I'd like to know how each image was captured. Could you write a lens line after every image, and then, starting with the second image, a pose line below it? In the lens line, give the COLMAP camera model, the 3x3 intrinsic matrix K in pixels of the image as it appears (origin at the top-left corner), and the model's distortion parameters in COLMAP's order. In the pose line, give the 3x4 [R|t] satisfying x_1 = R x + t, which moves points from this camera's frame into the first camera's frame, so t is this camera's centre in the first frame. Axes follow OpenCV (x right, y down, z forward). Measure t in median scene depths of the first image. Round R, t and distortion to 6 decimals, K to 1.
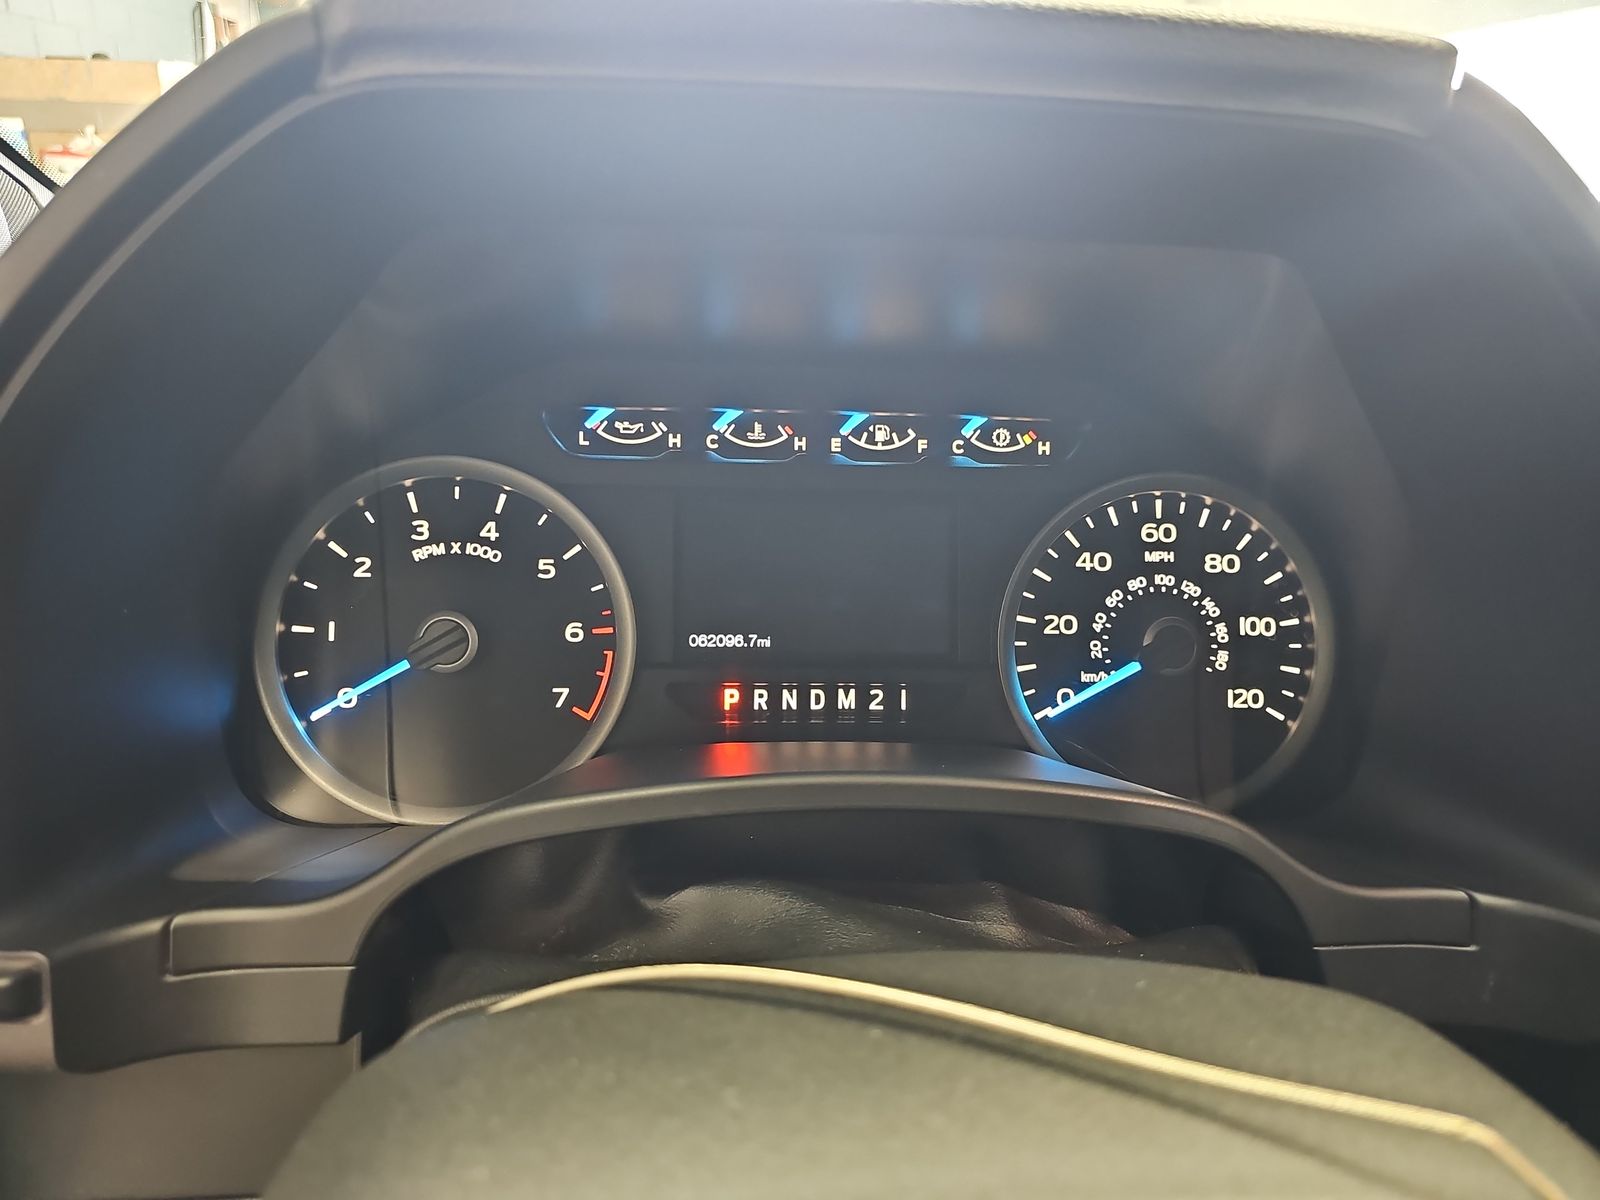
lens RADIAL K [[1066.2, 0, 816.1], [0, 1066.2, 609.6], [0, 0, 1]] dist [0.018211, -0.031276]
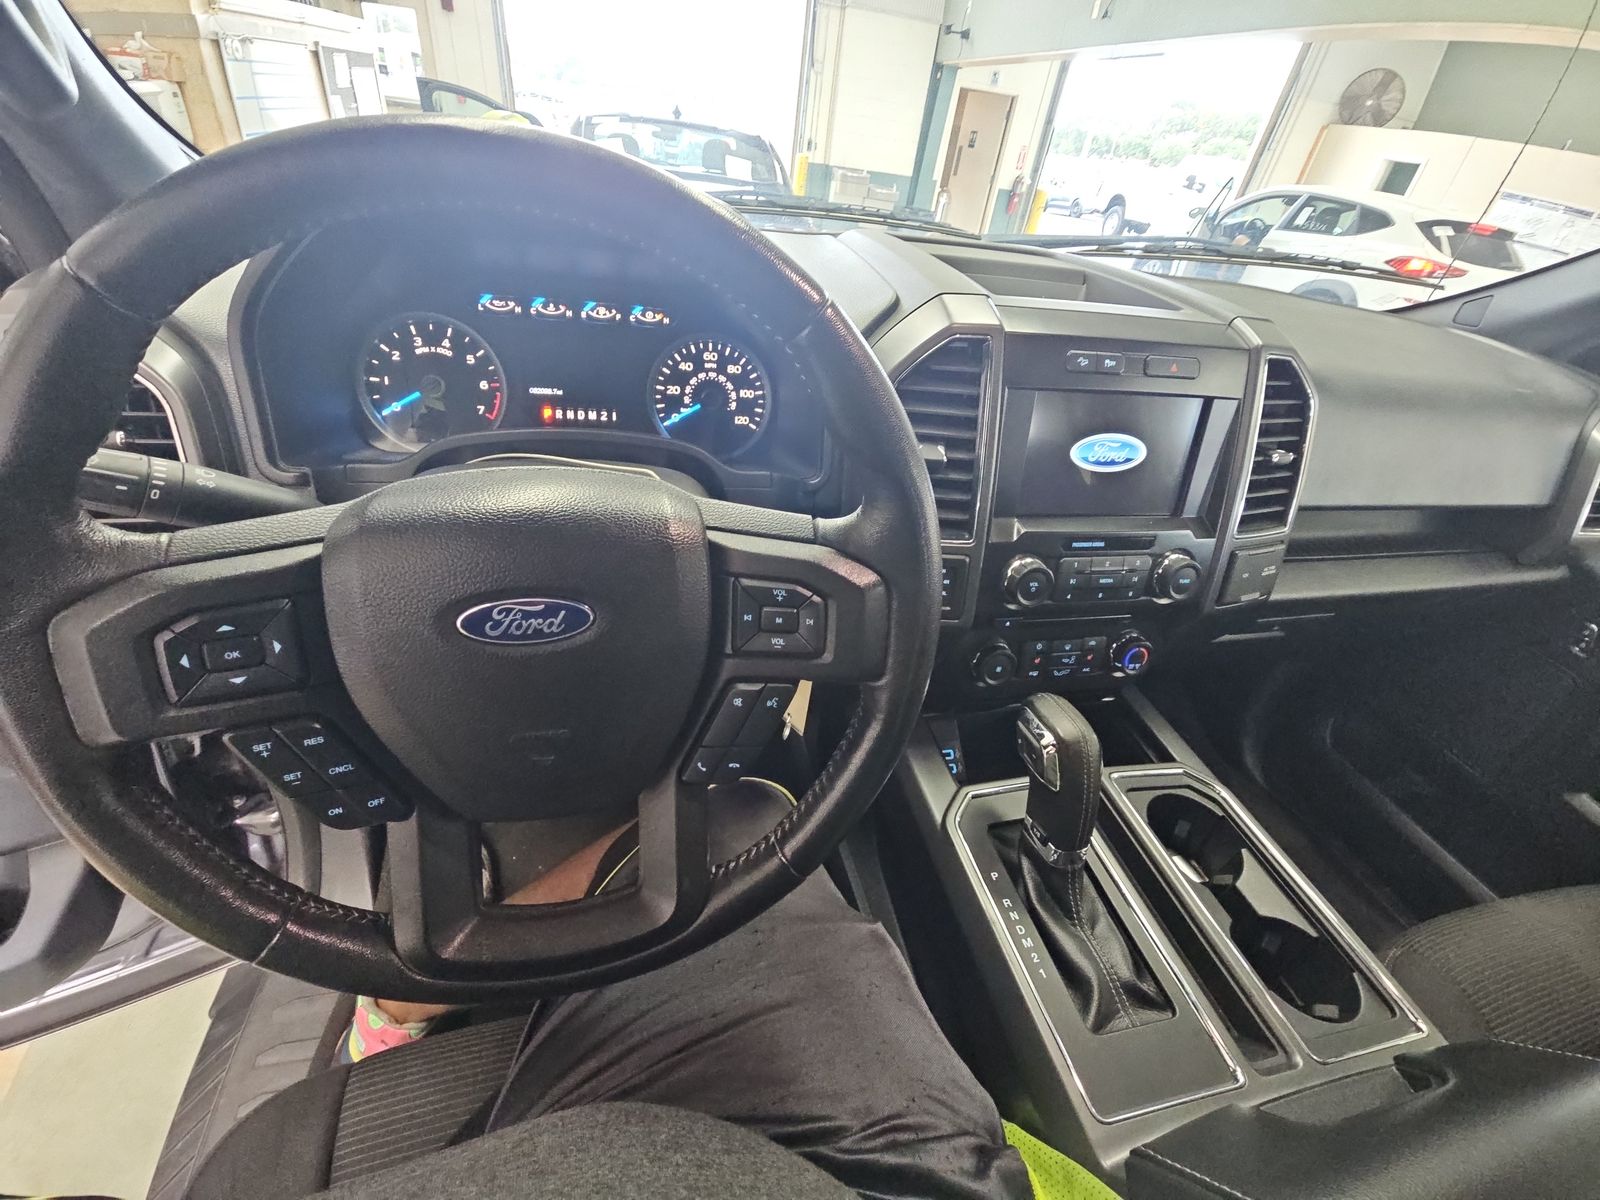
lens RADIAL K [[643.3, 0, 802.7], [0, 643.3, 595.5], [0, 0, 1]] dist [-0.002081, -0.004505]
pose [[0.988827, -0.009241, 0.148779, 0.308823], [-0.030095, 0.965148, 0.259970, 0.084563], [-0.145996, -0.261543, 0.954086, -0.765566]]
